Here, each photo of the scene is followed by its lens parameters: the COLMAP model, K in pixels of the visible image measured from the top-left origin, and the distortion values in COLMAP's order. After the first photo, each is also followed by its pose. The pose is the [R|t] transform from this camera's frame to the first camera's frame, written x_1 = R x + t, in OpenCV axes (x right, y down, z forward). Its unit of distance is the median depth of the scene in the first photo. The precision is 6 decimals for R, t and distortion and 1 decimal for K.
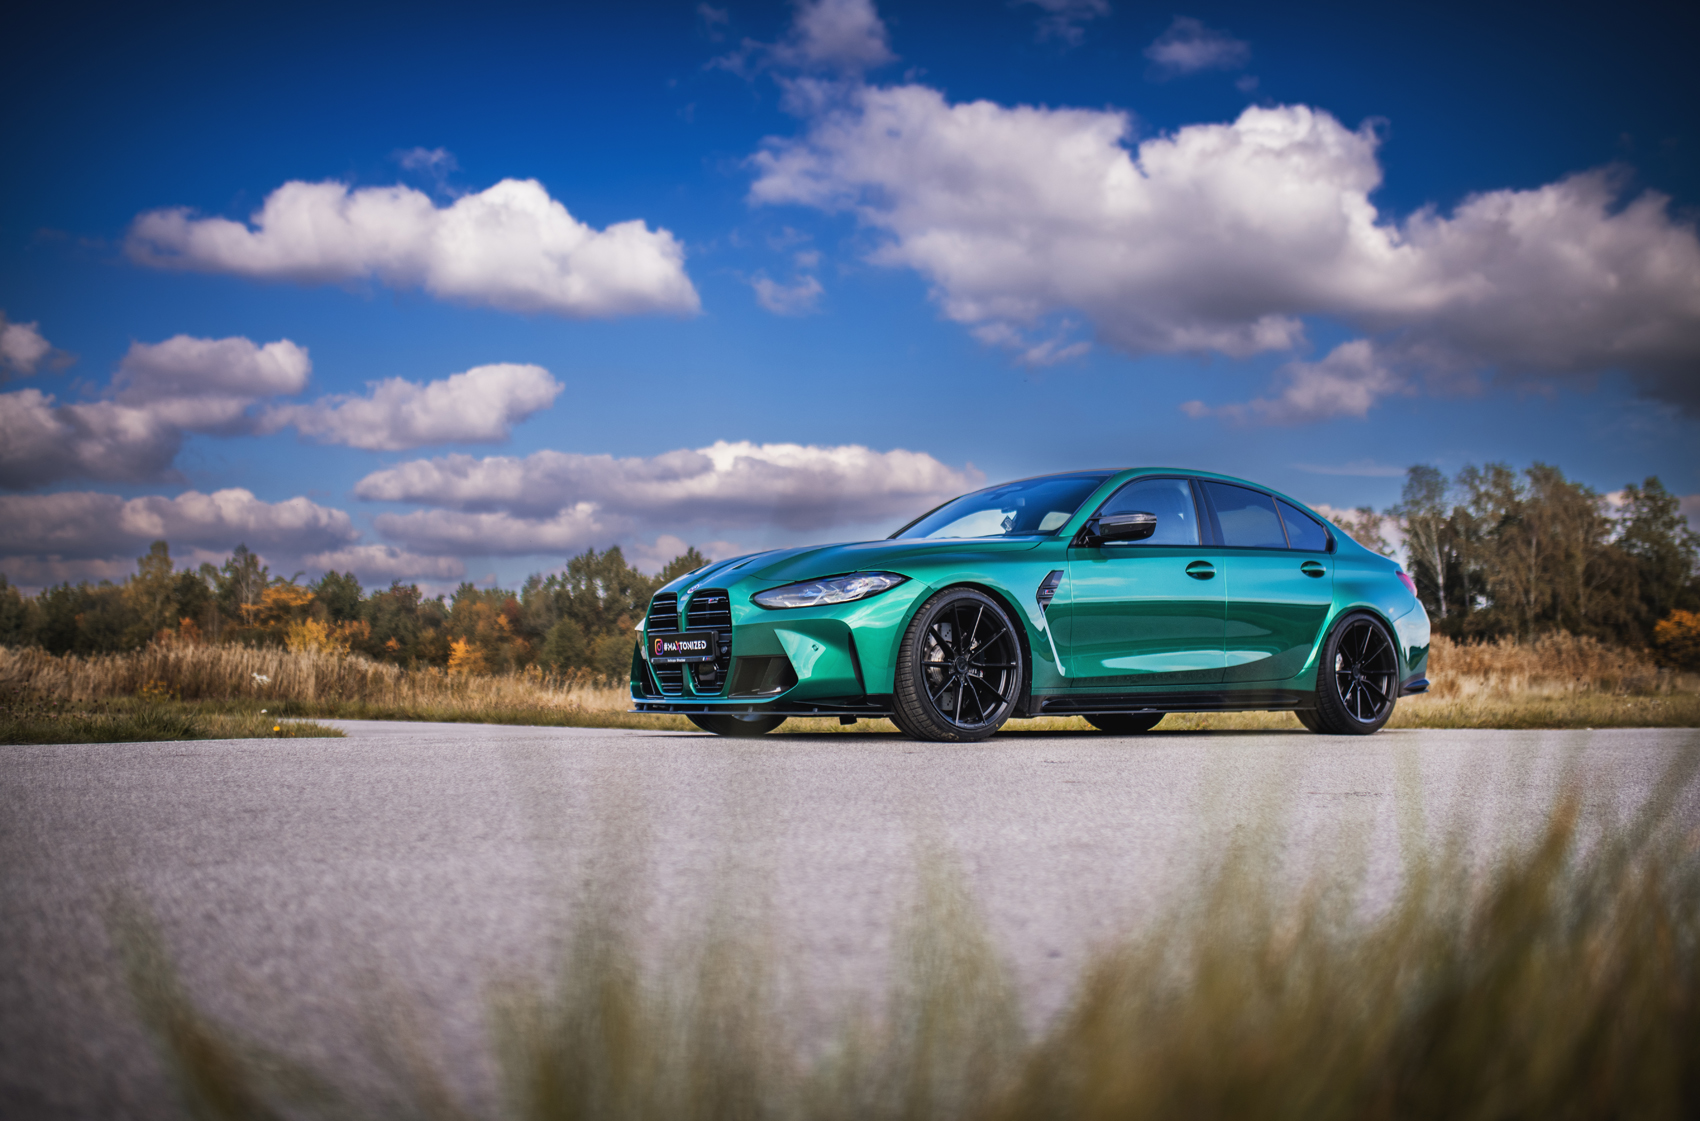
lens RADIAL K [[1680.7, 0, 846.4], [0, 1680.7, 552.1], [0, 0, 1]] dist [-0.003580, 0.000000]
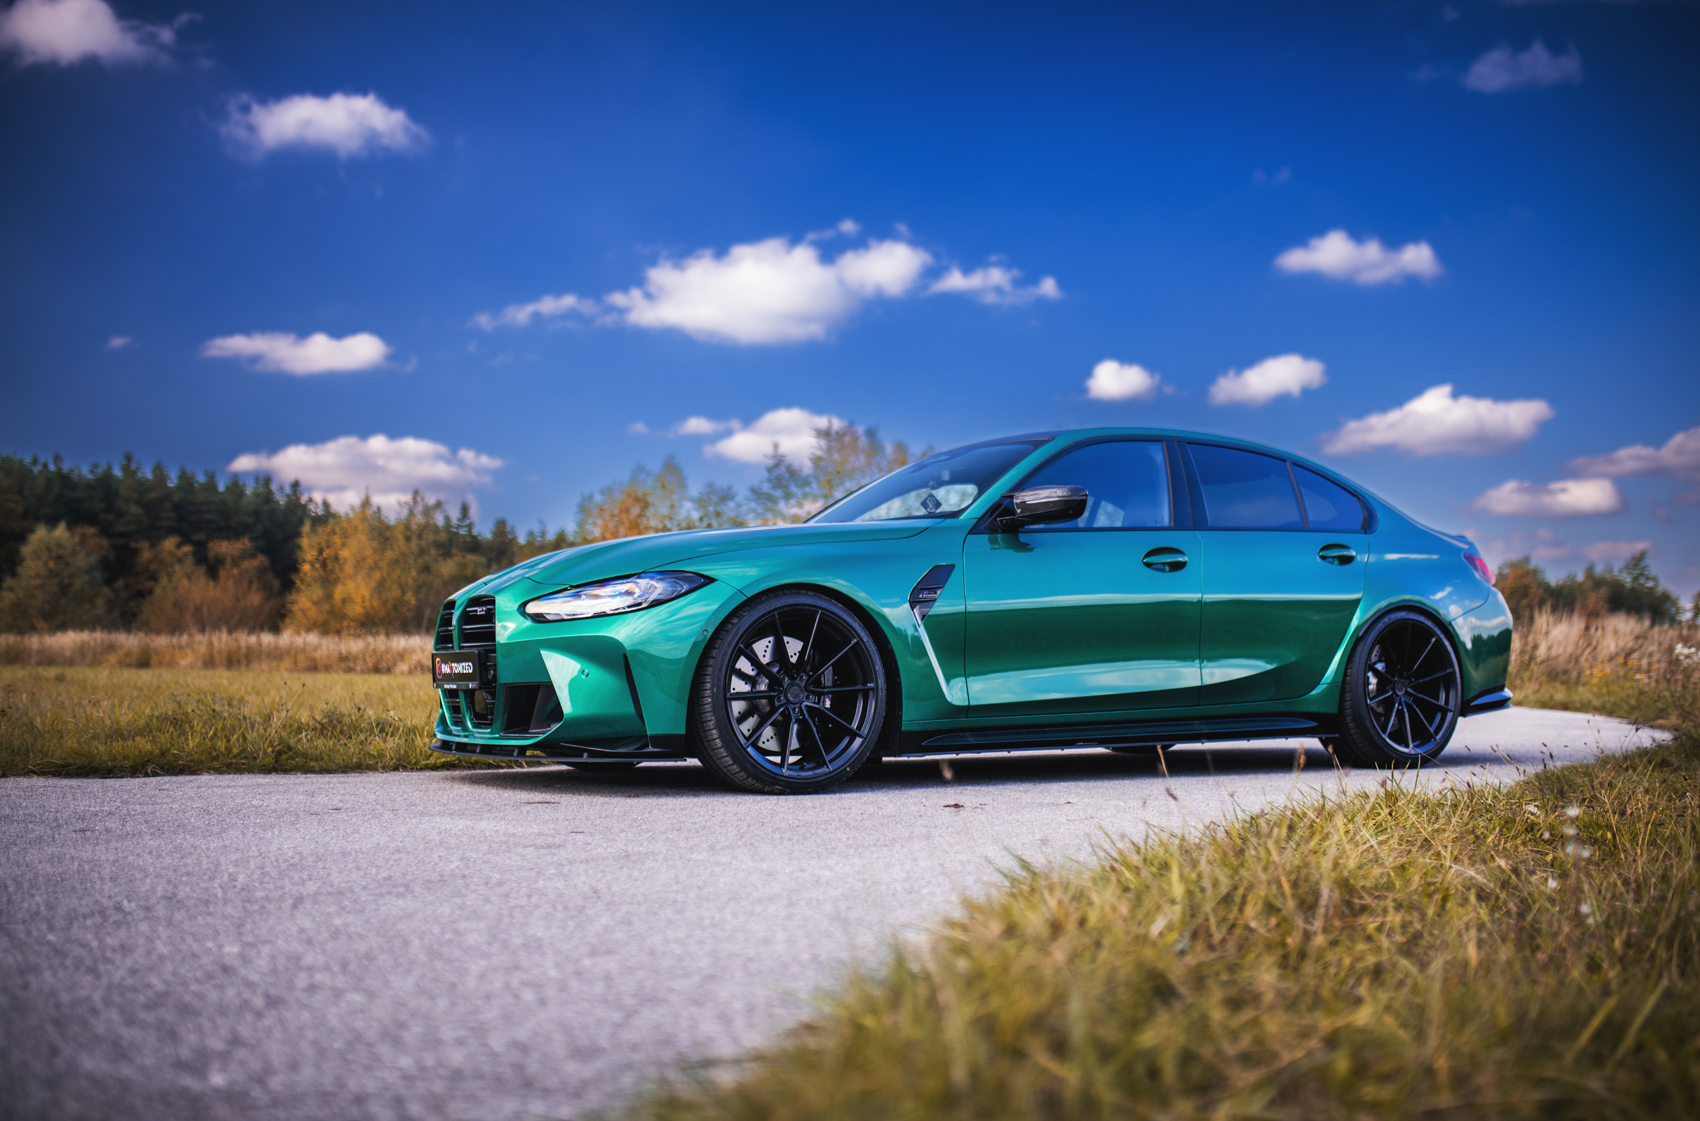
lens RADIAL K [[1680.7, 0, 834.2], [0, 1680.7, 610.4], [0, 0, 1]] dist [-0.003580, 0.000000]
pose [[0.989616, -0.010327, -0.143367, 0.192429], [0.017245, 0.998742, 0.047090, -0.004913], [0.142701, -0.049073, 0.988549, 0.256615]]
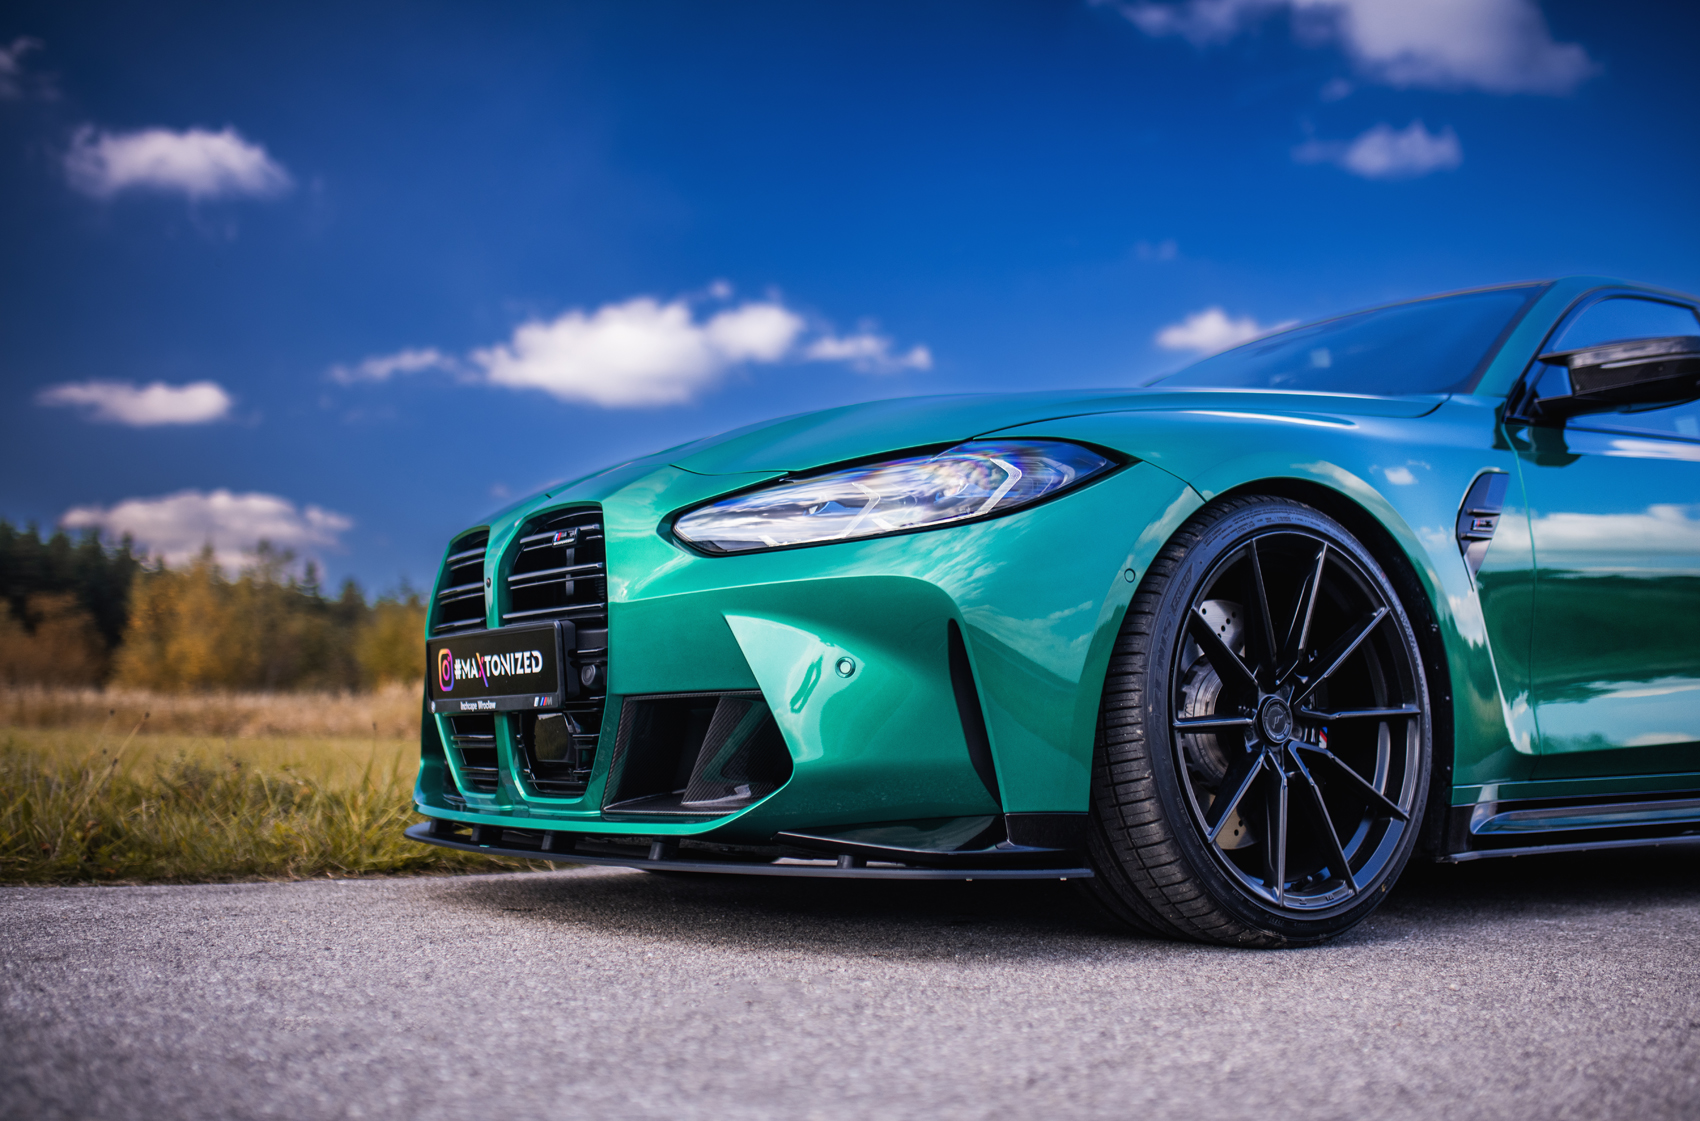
lens RADIAL K [[1680.7, 0, 855.2], [0, 1680.7, 565.7], [0, 0, 1]] dist [-0.003580, 0.000000]
pose [[0.999062, -0.001785, -0.043262, -0.002246], [0.000821, 0.999751, -0.022307, 0.042580], [0.043291, 0.022251, 0.998815, 0.645042]]
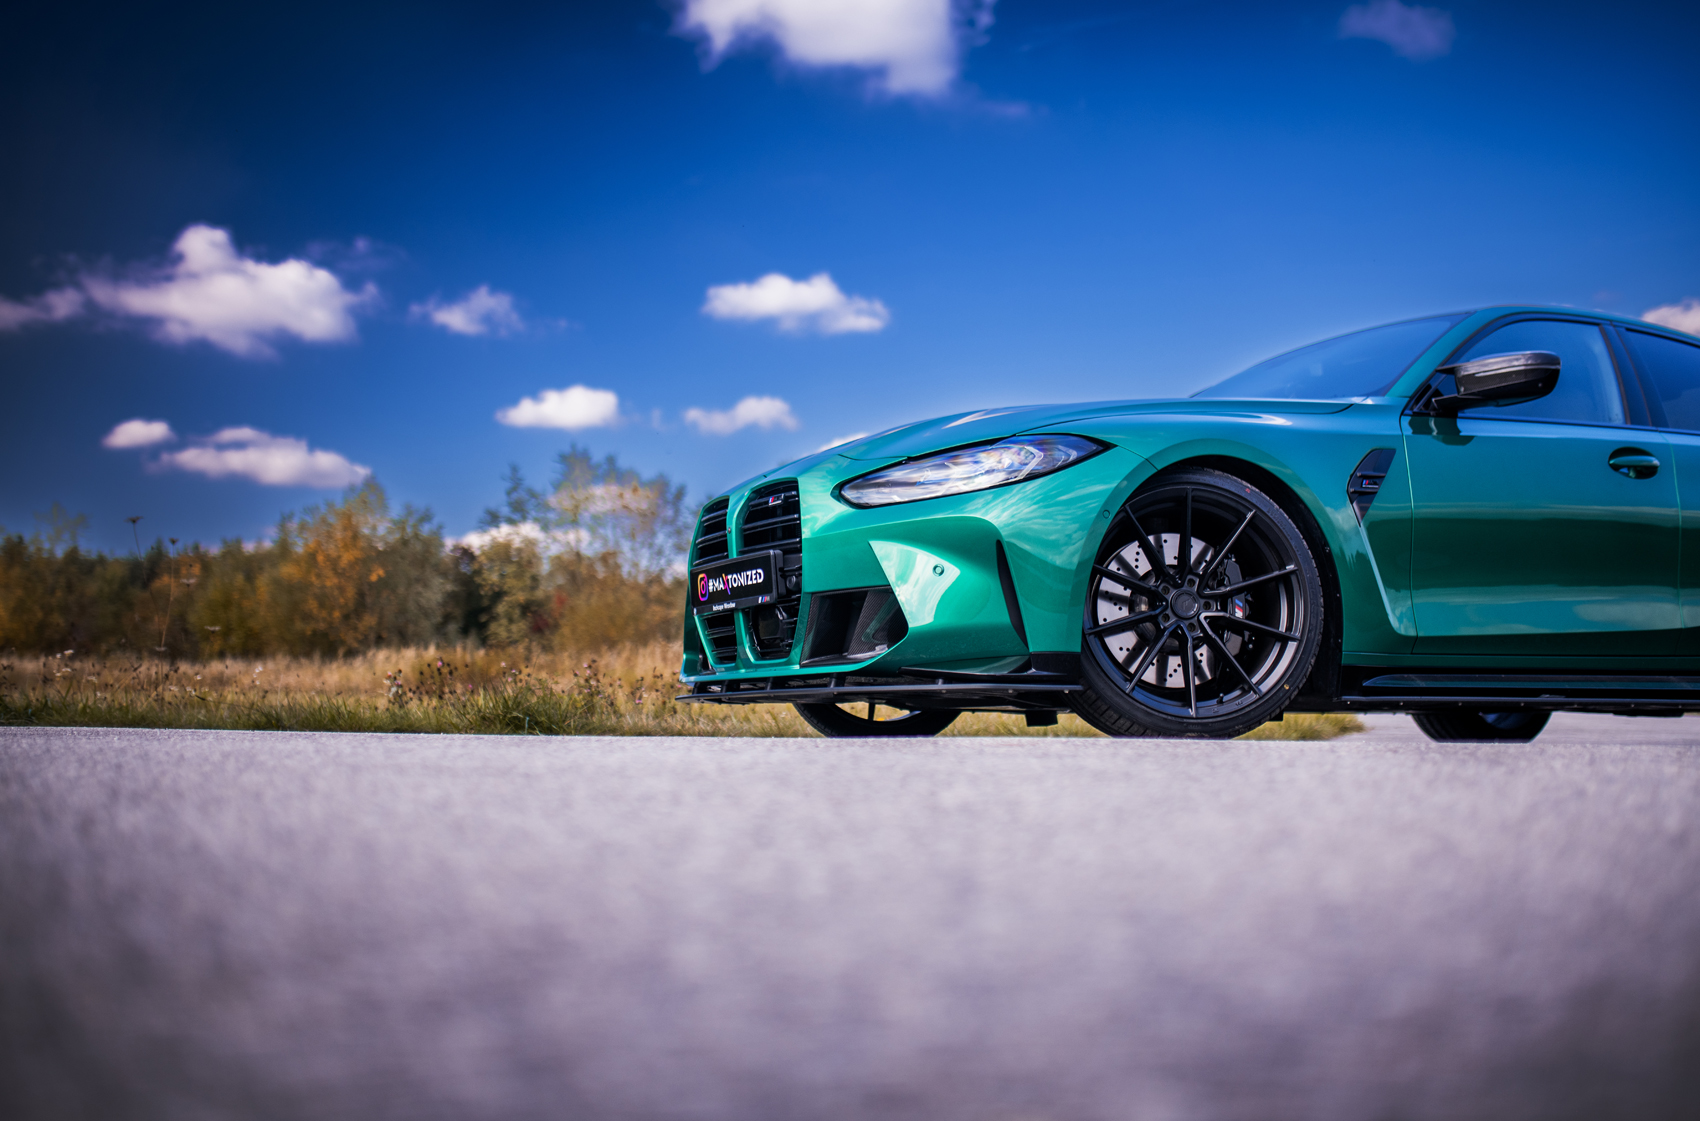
lens RADIAL K [[1680.7, 0, 850.0], [0, 1680.7, 569.0], [0, 0, 1]] dist [-0.003580, 0.000000]
pose [[0.985460, -0.013195, -0.169395, 0.044679], [0.009962, 0.999752, -0.019924, 0.064355], [0.169616, 0.017946, 0.985347, 0.427794]]
